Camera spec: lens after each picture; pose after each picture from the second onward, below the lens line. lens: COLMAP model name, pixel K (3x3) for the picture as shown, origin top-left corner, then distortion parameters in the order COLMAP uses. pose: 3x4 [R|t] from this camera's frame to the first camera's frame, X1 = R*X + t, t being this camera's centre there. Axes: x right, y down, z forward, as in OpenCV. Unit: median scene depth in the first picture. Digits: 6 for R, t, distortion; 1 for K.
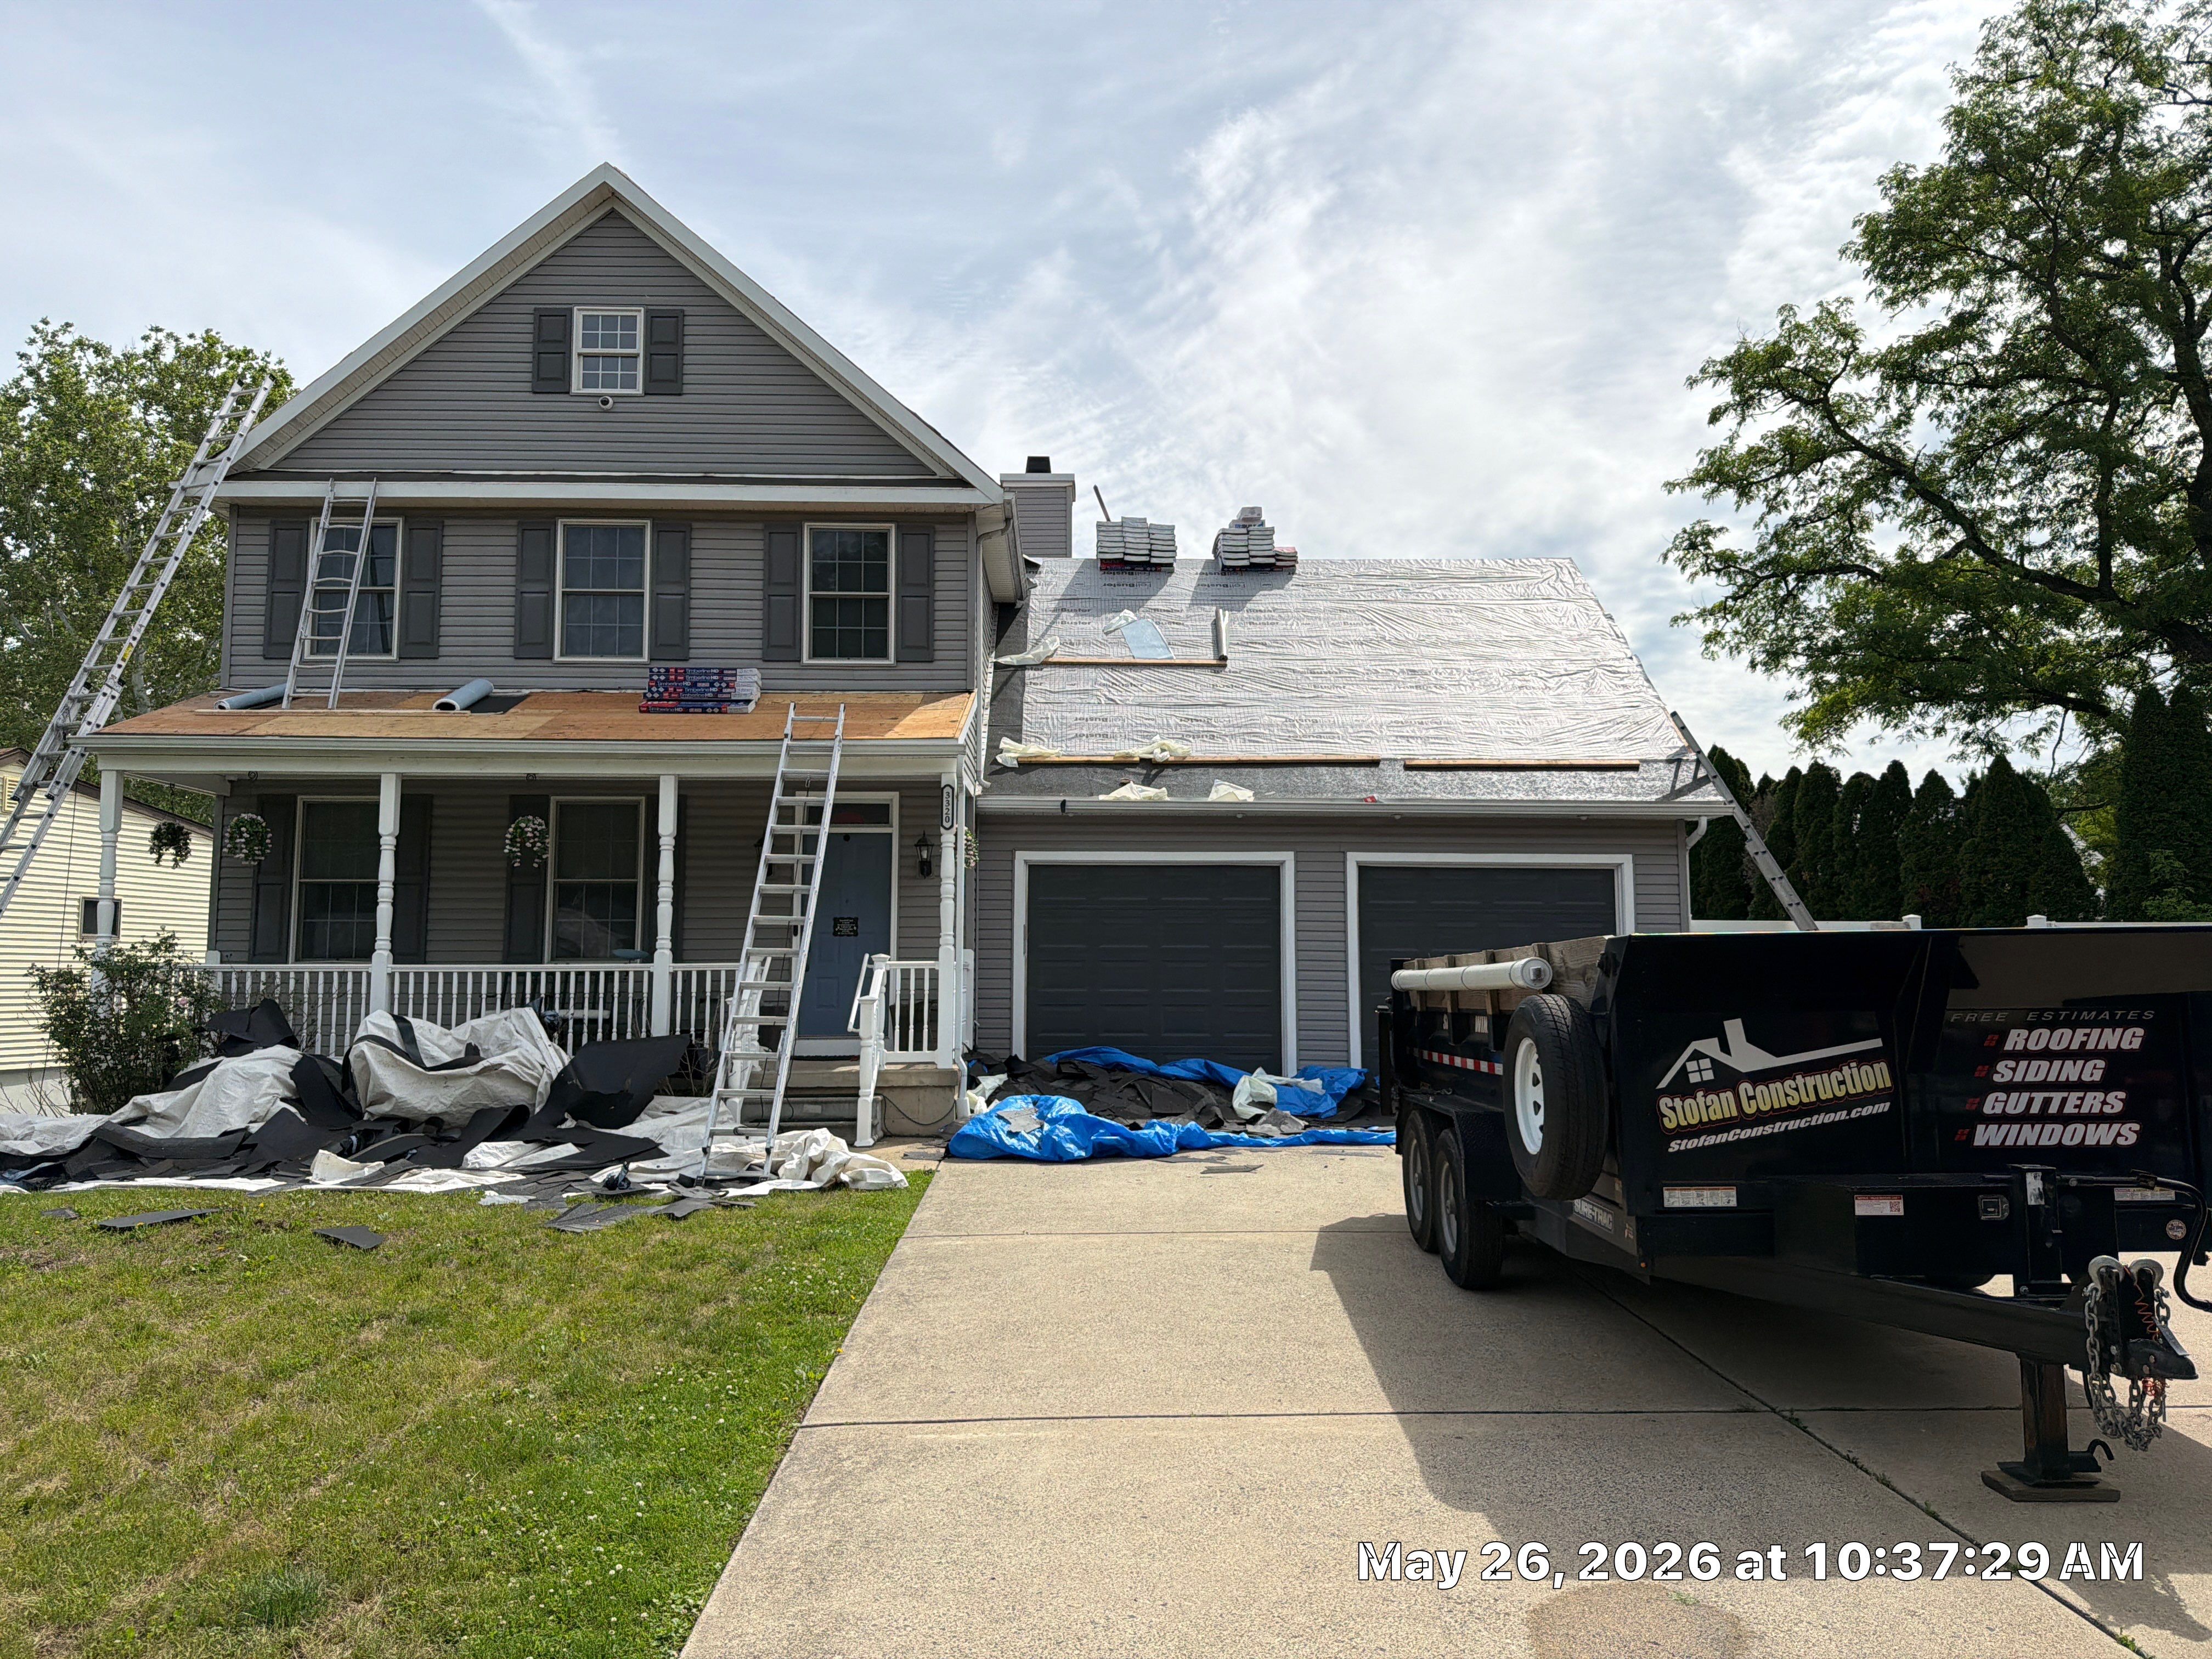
lens RADIAL K [[1513.6, 0, 1091.3], [0, 1513.6, 834.5], [0, 0, 1]] dist [0.103591, -0.111048]
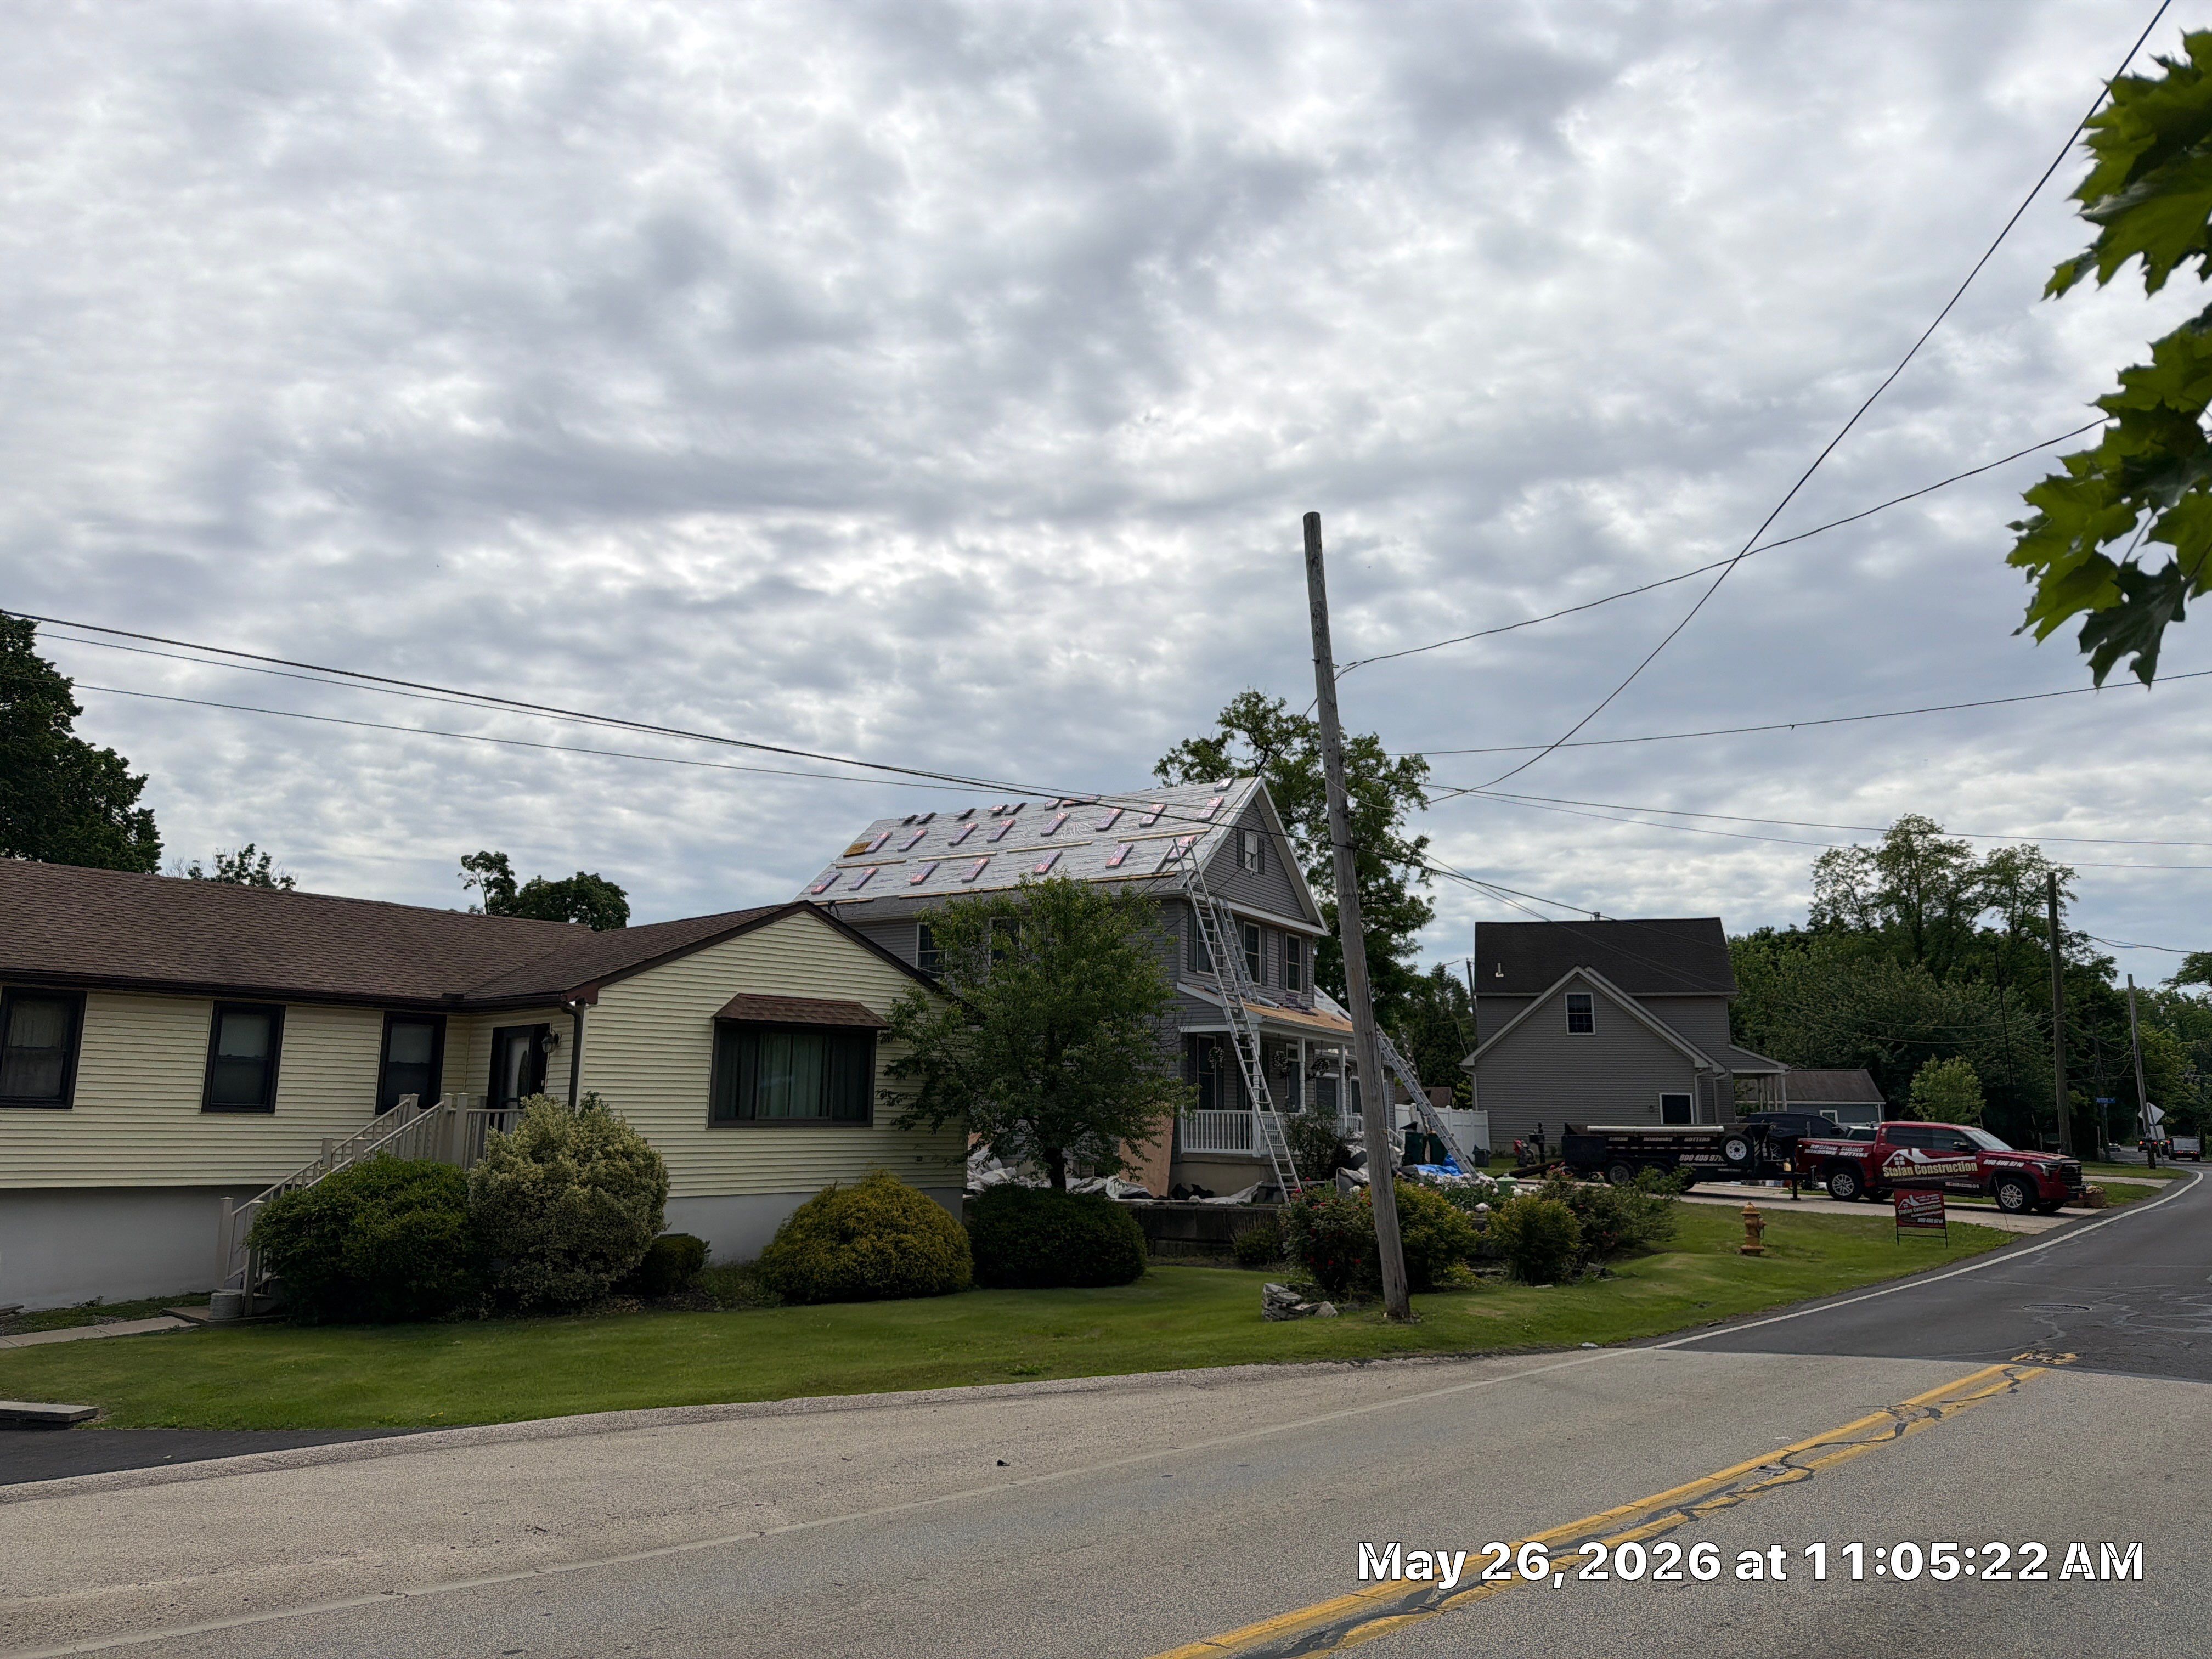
lens RADIAL K [[1568.1, 0, 1104.9], [0, 1568.1, 827.9], [0, 0, 1]] dist [0.197177, -0.201006]
pose [[0.531714, 0.168474, 0.829998, -2.498162], [-0.090017, 0.985706, -0.142413, 0.017563], [-0.842127, 0.001009, 0.539279, -0.139700]]
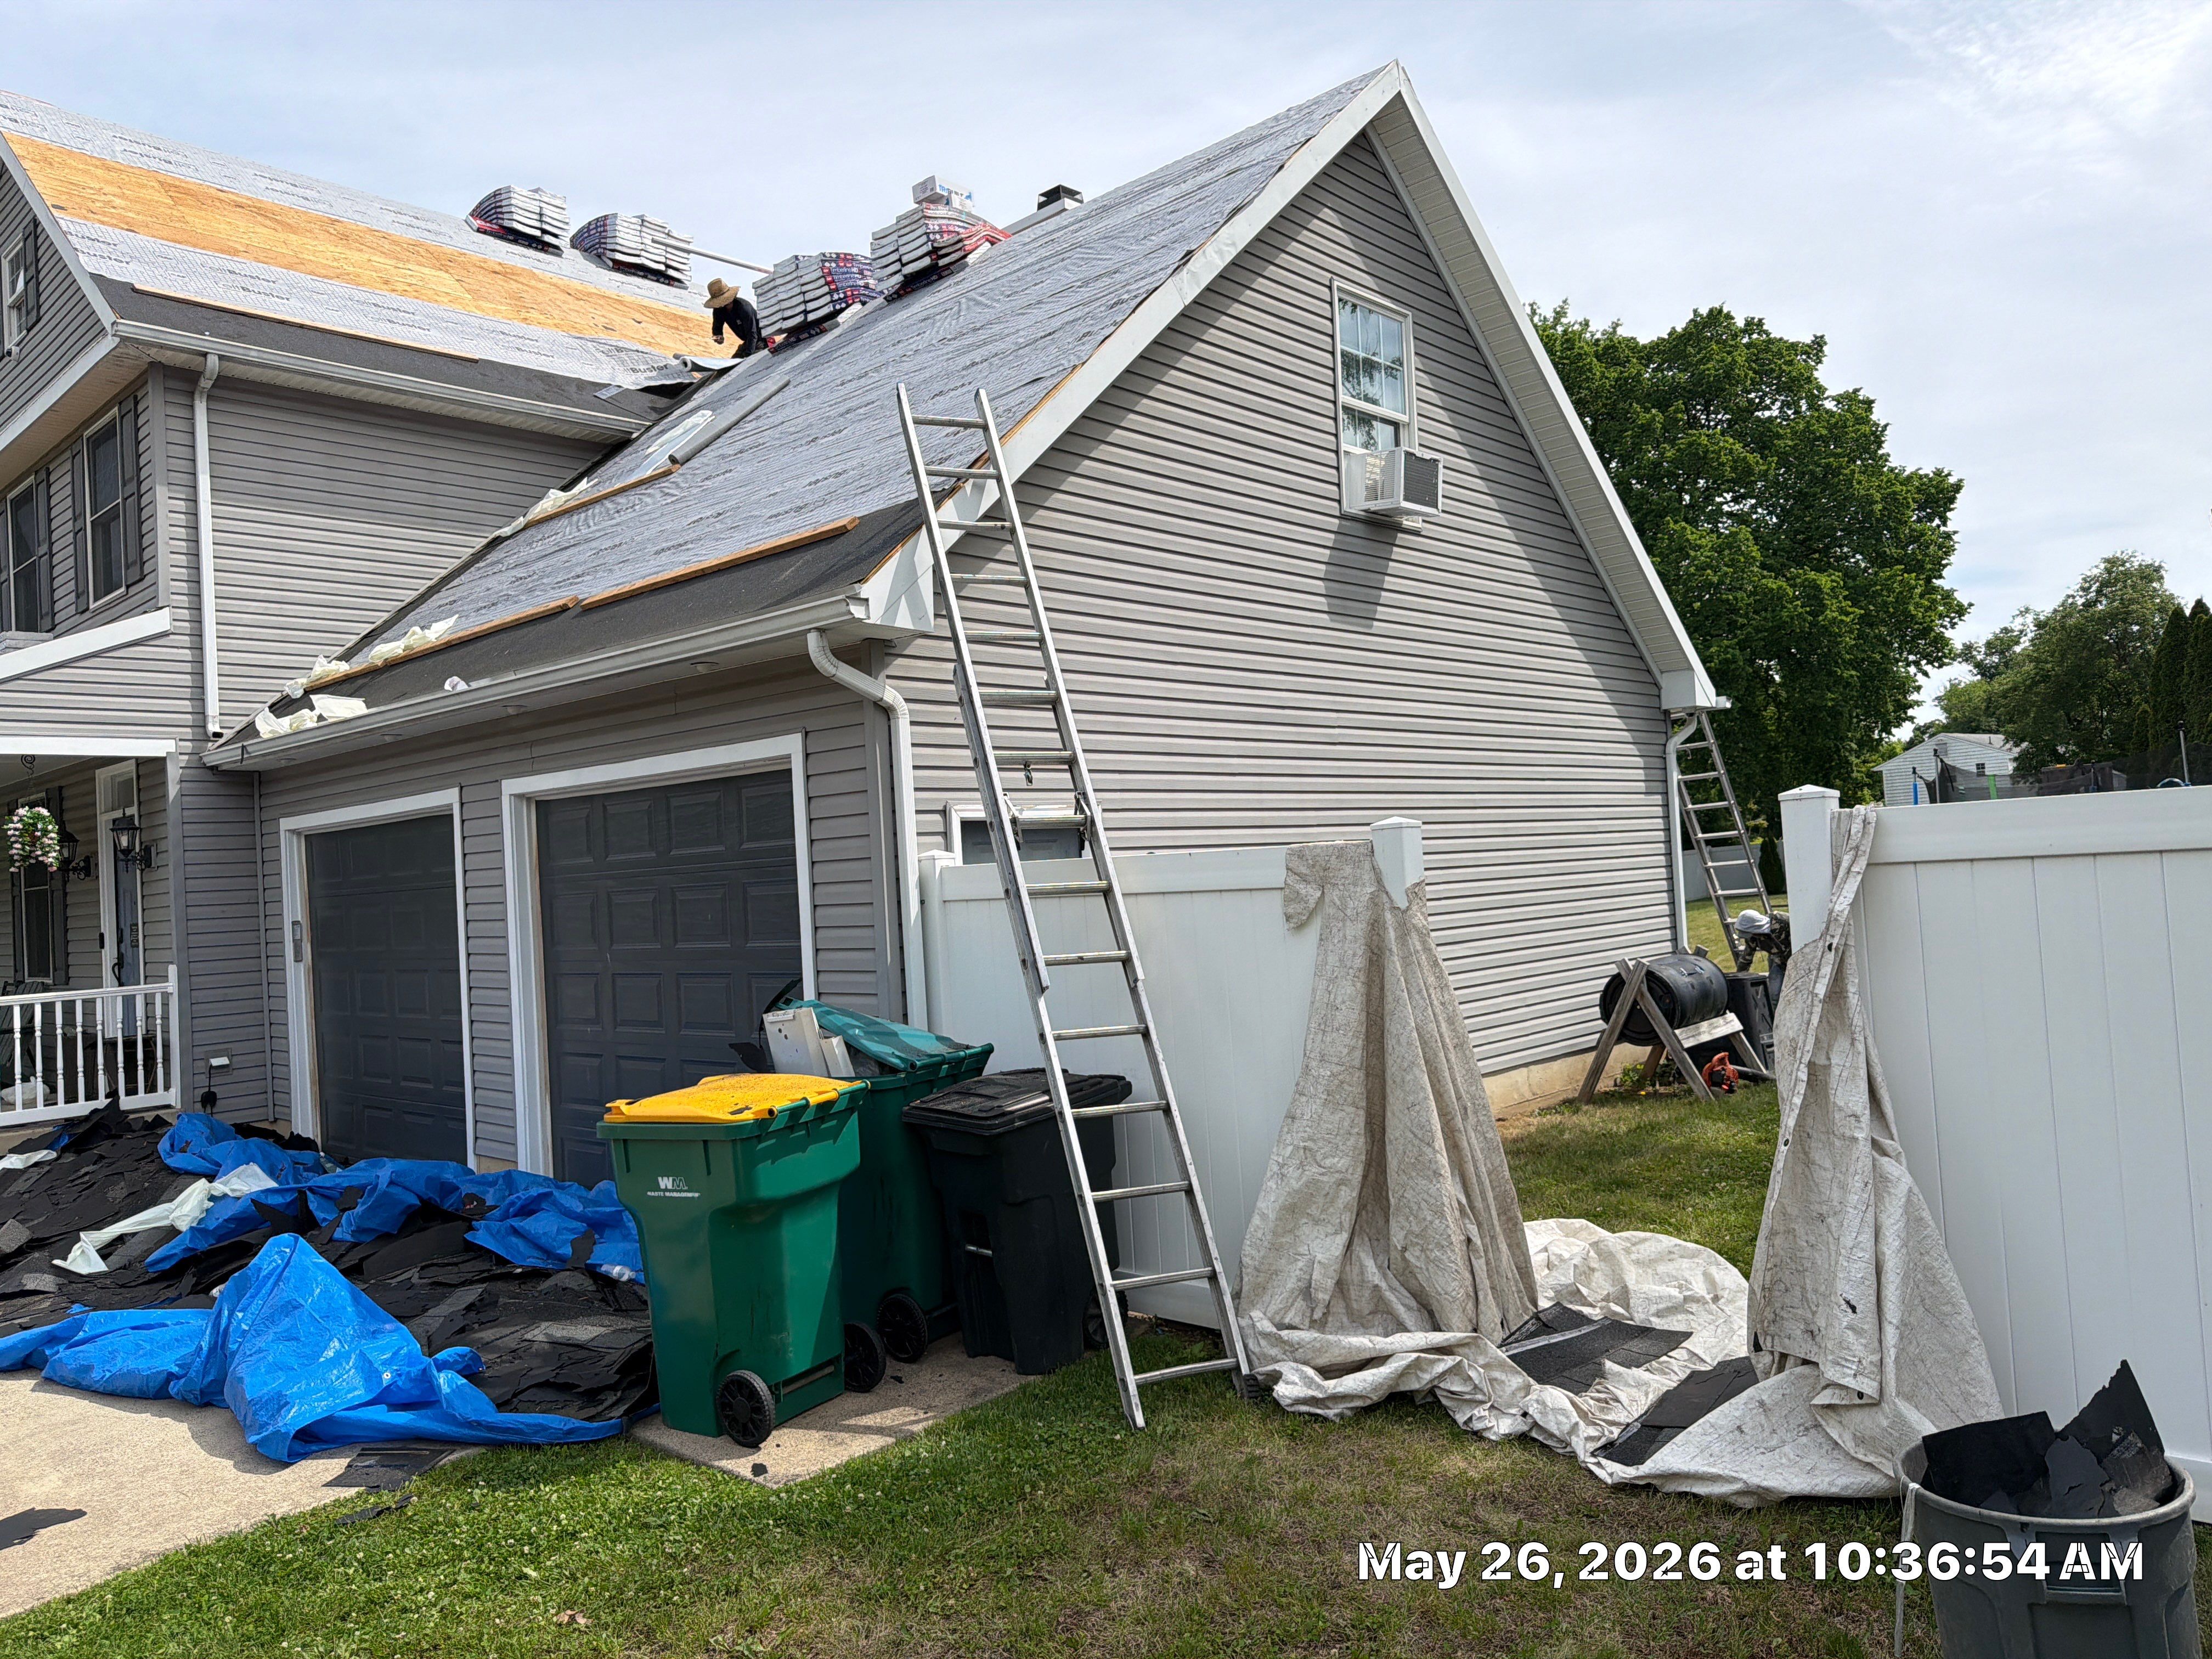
lens RADIAL K [[1560.0, 0, 1100.9], [0, 1560.0, 828.5], [0, 0, 1]] dist [0.058513, -0.075981]
pose [[0.725167, -0.066251, -0.685379, 0.747189], [0.121105, 0.992116, 0.032234, 0.038986], [0.677840, -0.106378, 0.727473, 0.733176]]
